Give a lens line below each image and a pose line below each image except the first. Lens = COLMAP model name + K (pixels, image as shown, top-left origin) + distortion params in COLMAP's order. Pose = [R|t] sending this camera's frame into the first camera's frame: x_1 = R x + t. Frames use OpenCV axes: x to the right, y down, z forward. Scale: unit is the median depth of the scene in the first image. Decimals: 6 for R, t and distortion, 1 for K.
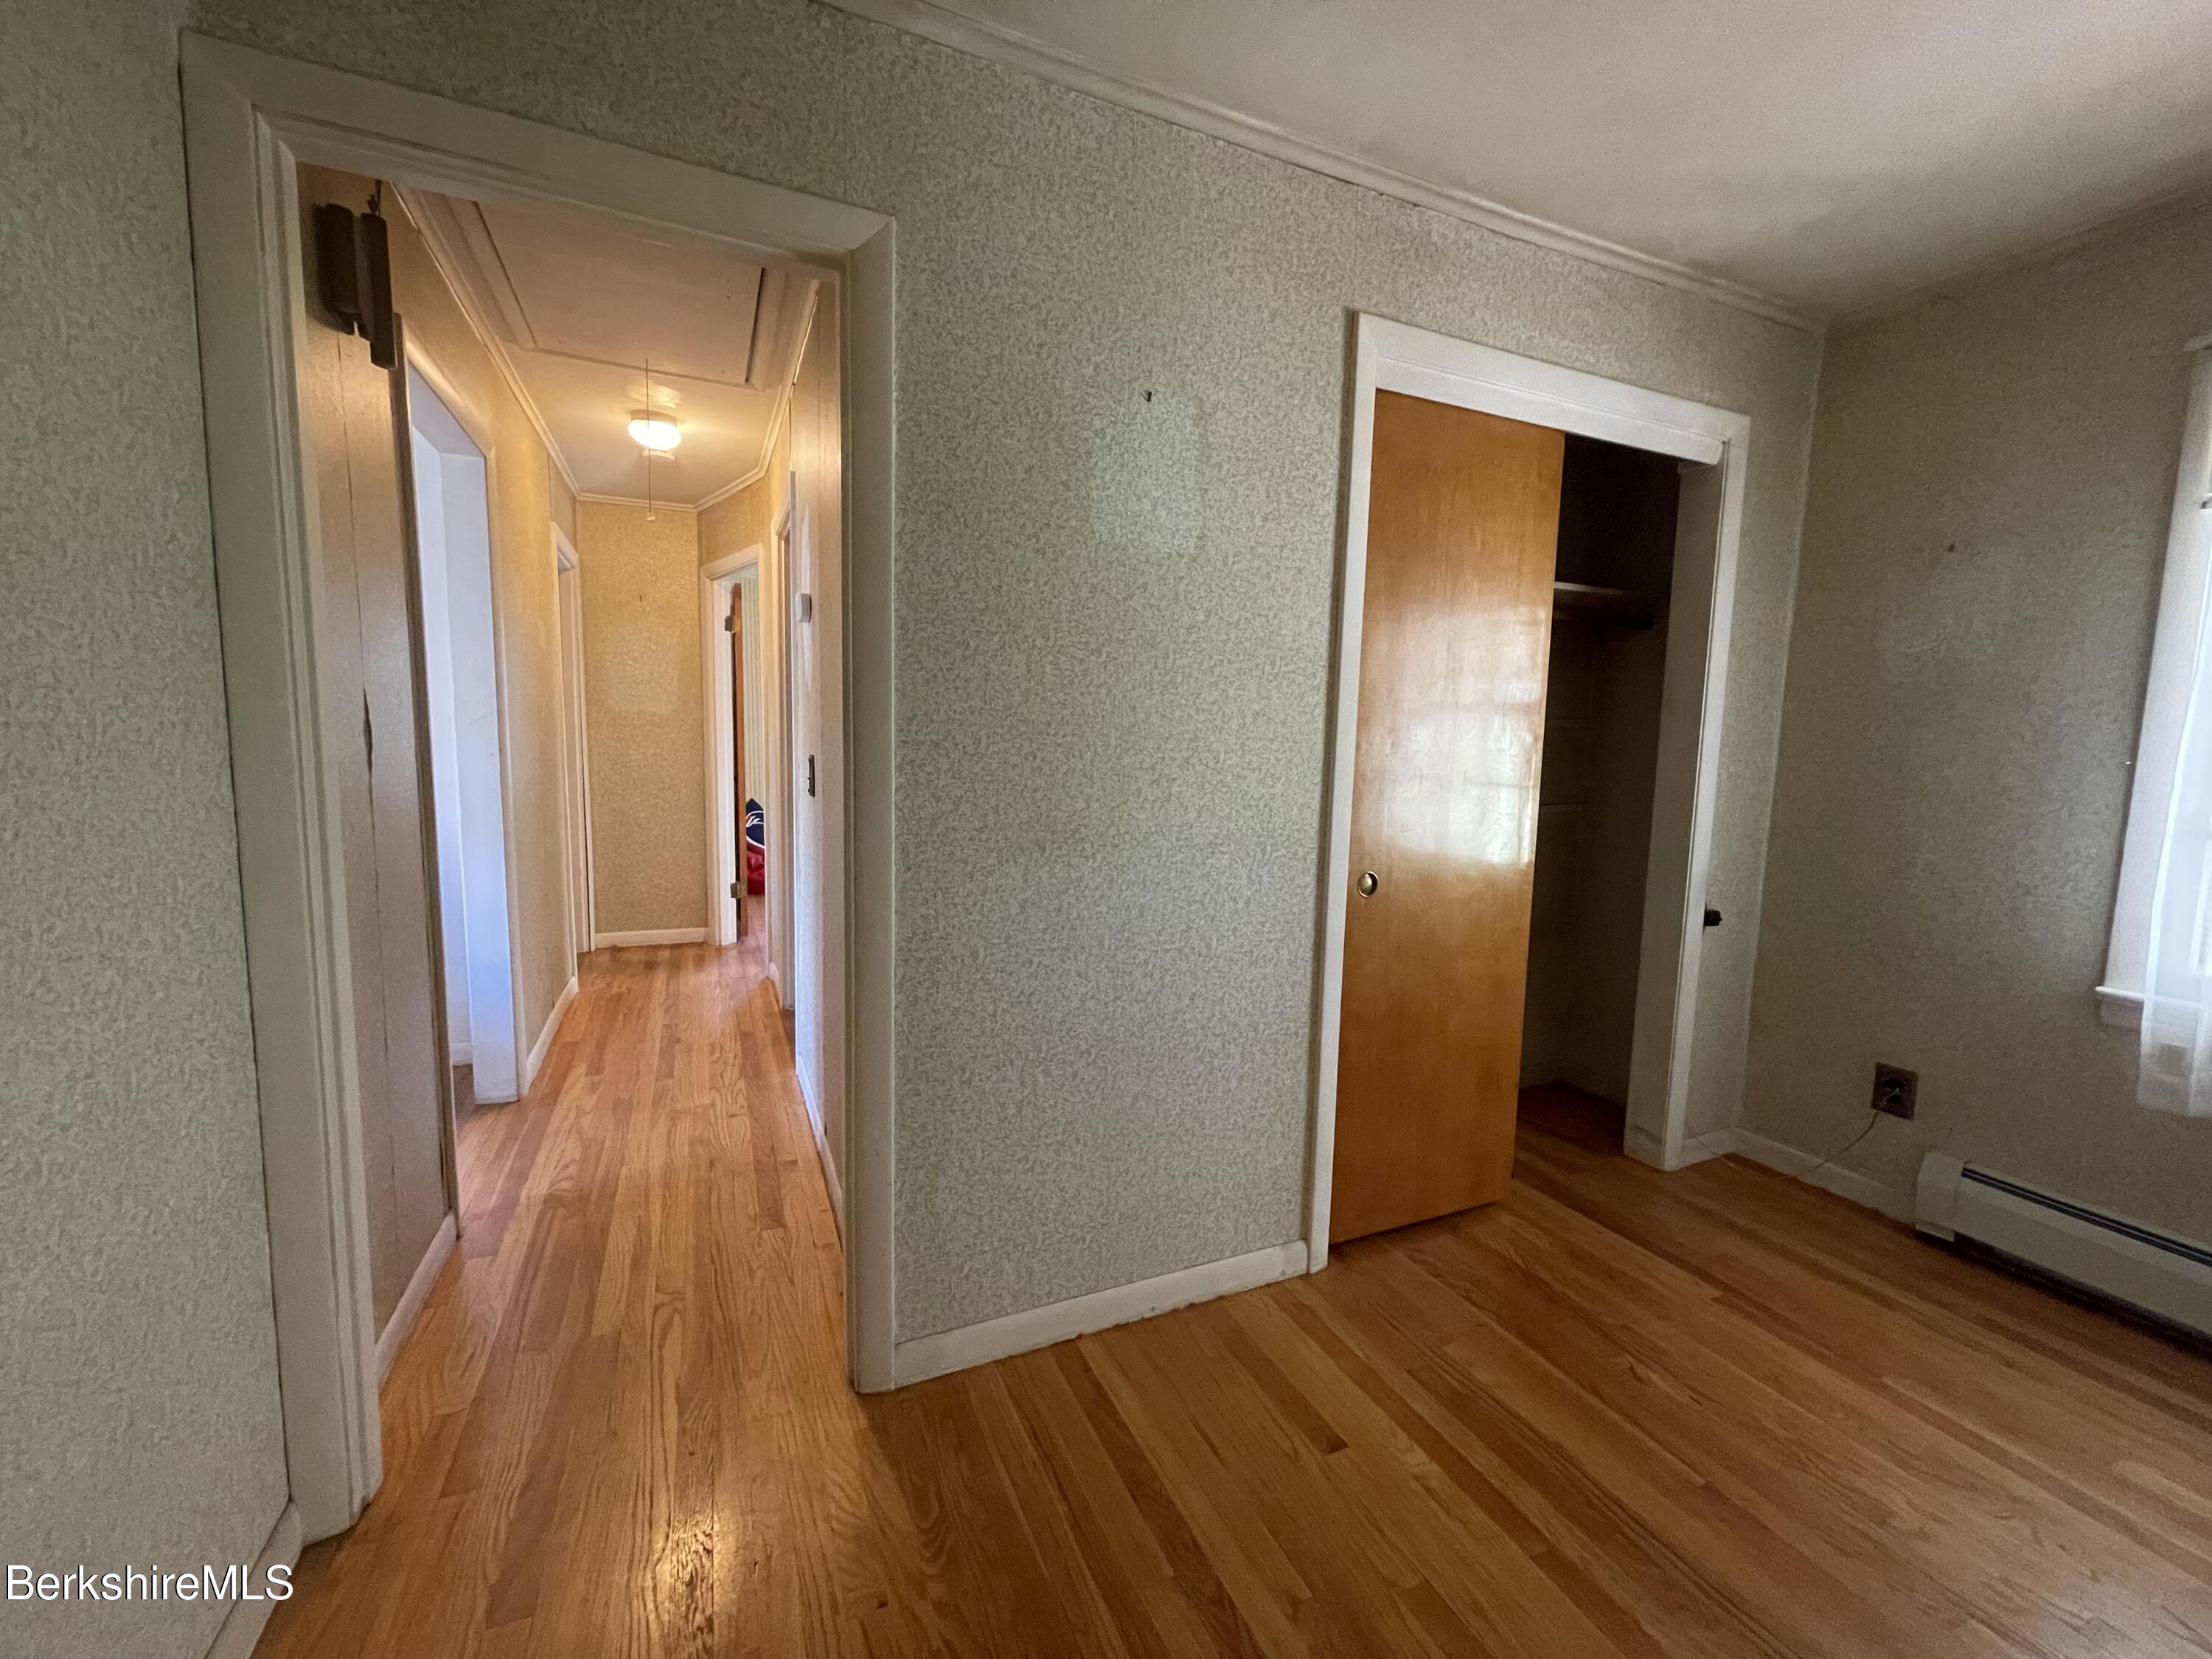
lens RADIAL K [[890.8, 0, 1100.8], [0, 890.8, 828.2], [0, 0, 1]] dist [-0.001303, 0.000012]
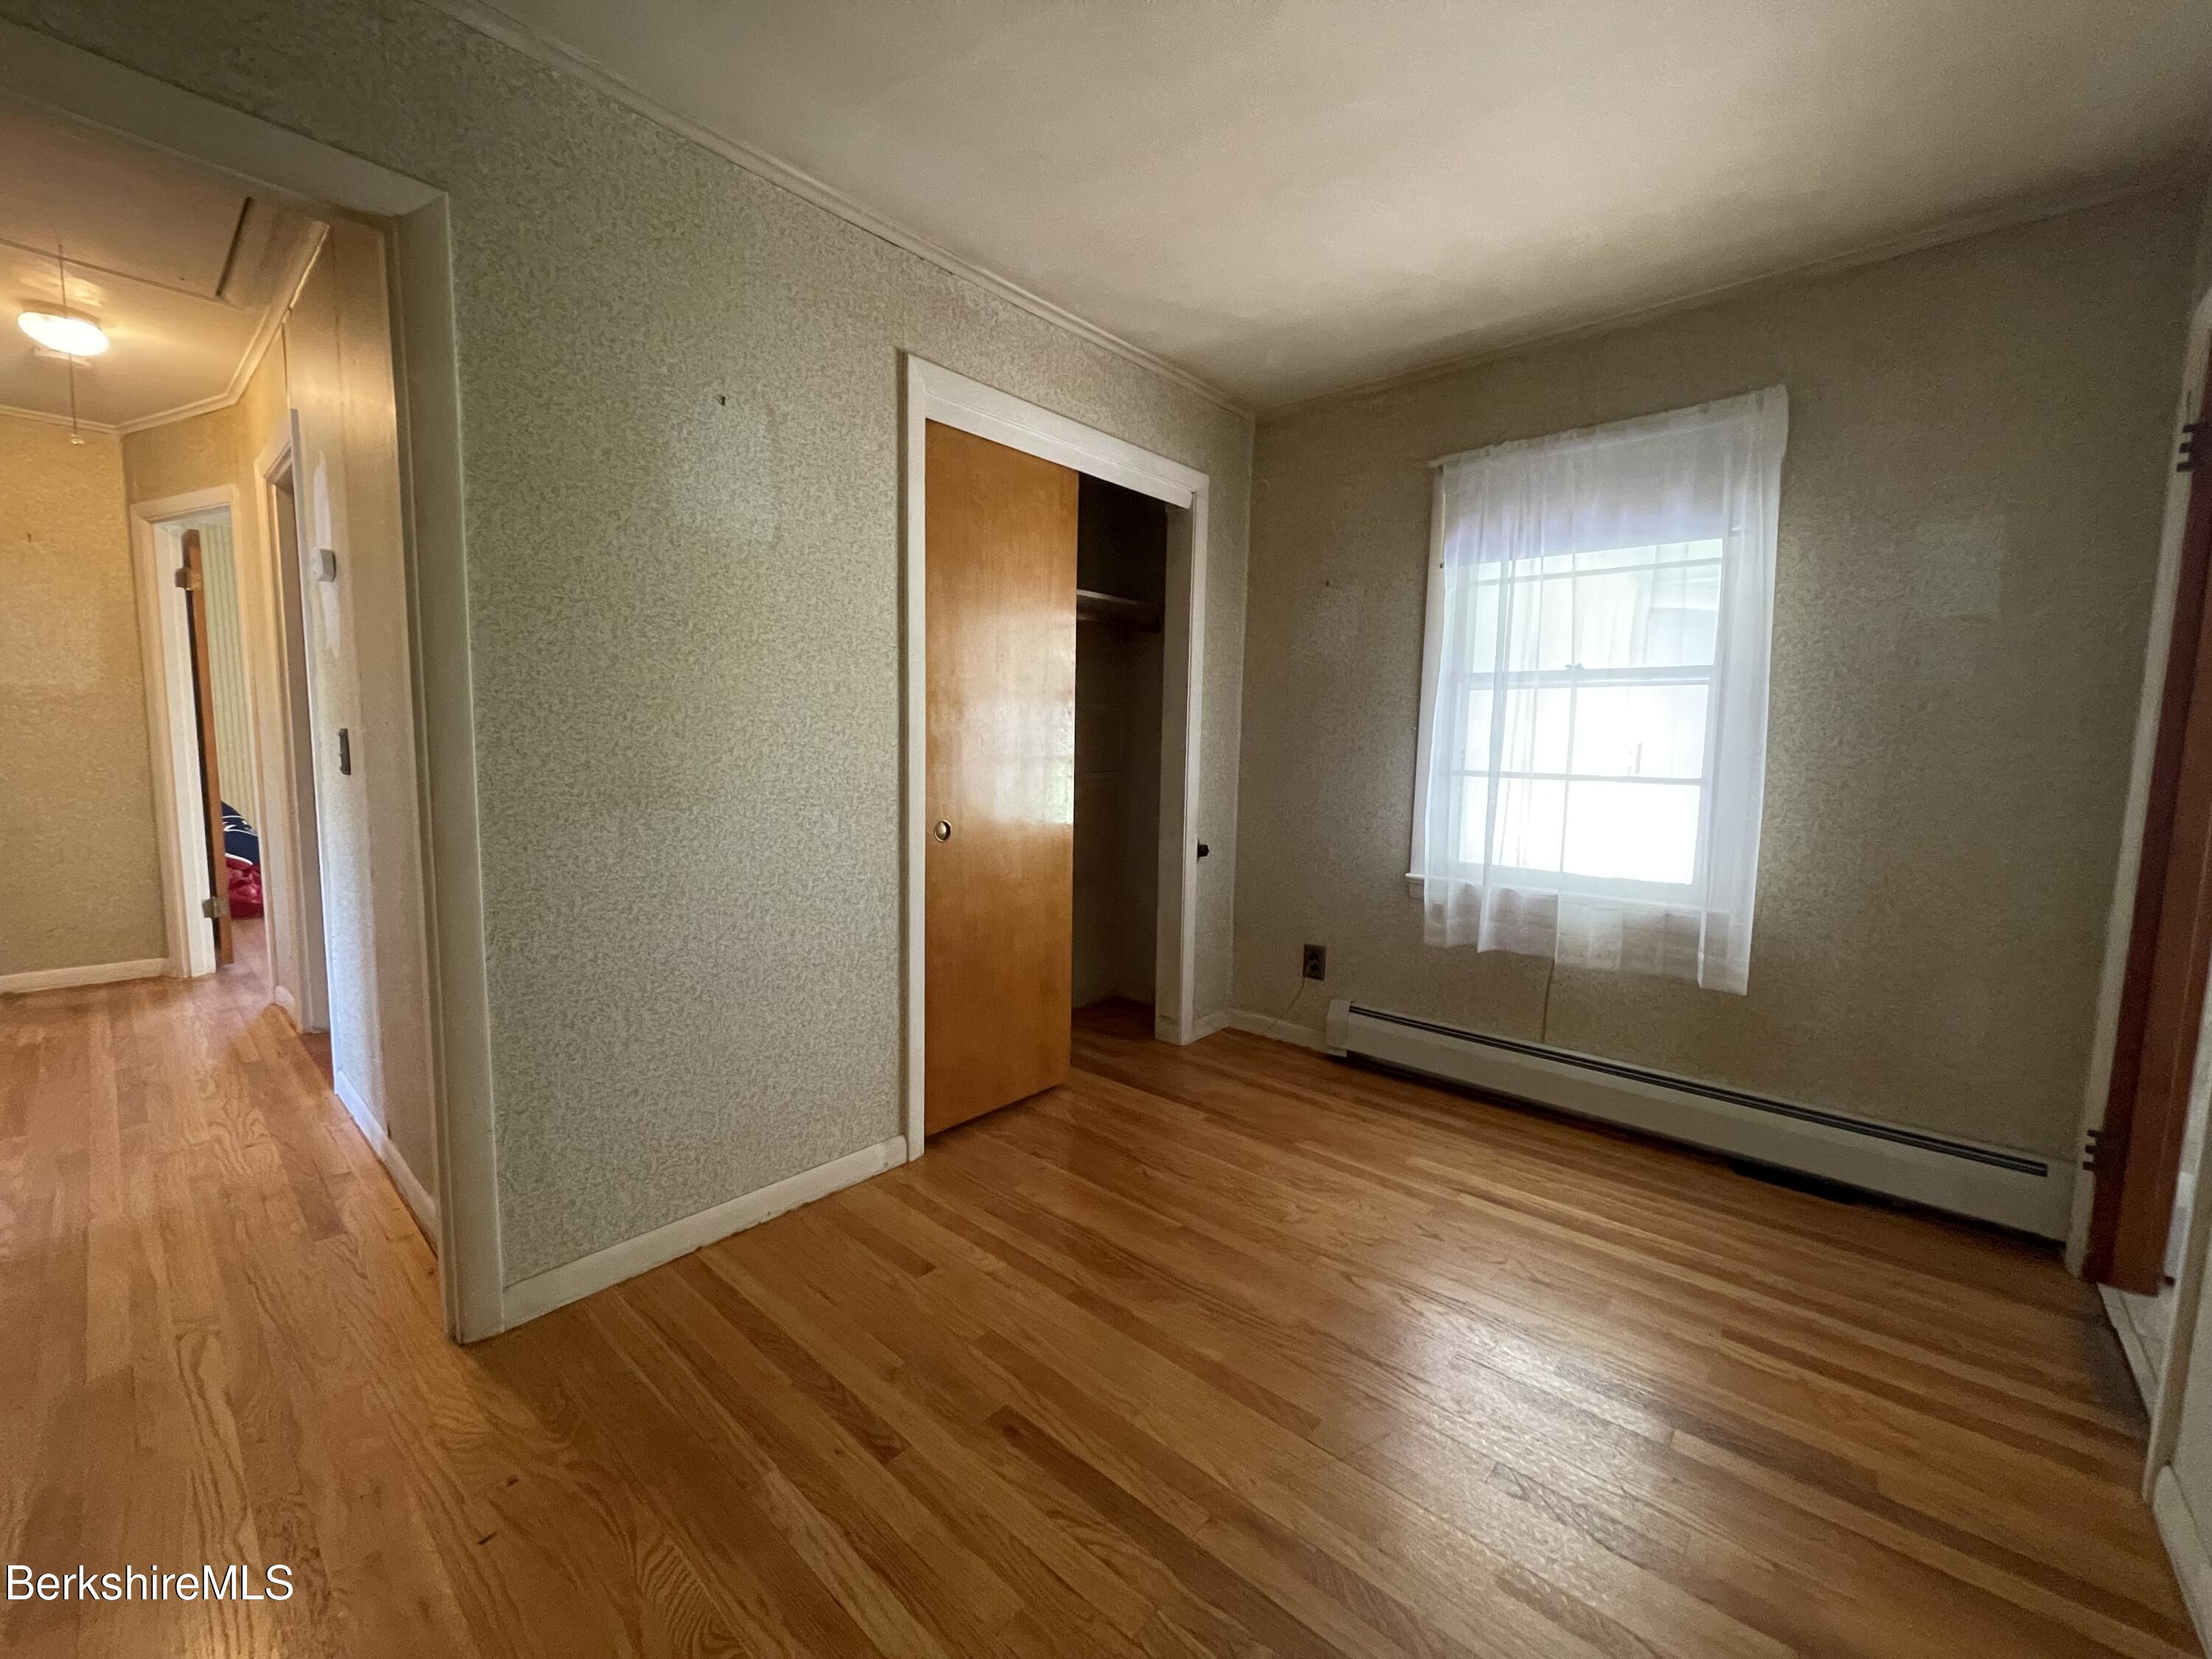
lens RADIAL K [[890.8, 0, 1101.6], [0, 890.8, 833.4], [0, 0, 1]] dist [-0.001303, 0.000012]
pose [[0.910666, -0.046715, 0.410493, 0.001805], [0.043358, 0.998906, 0.017489, 0.058884], [-0.410861, 0.001872, 0.911696, -0.200037]]
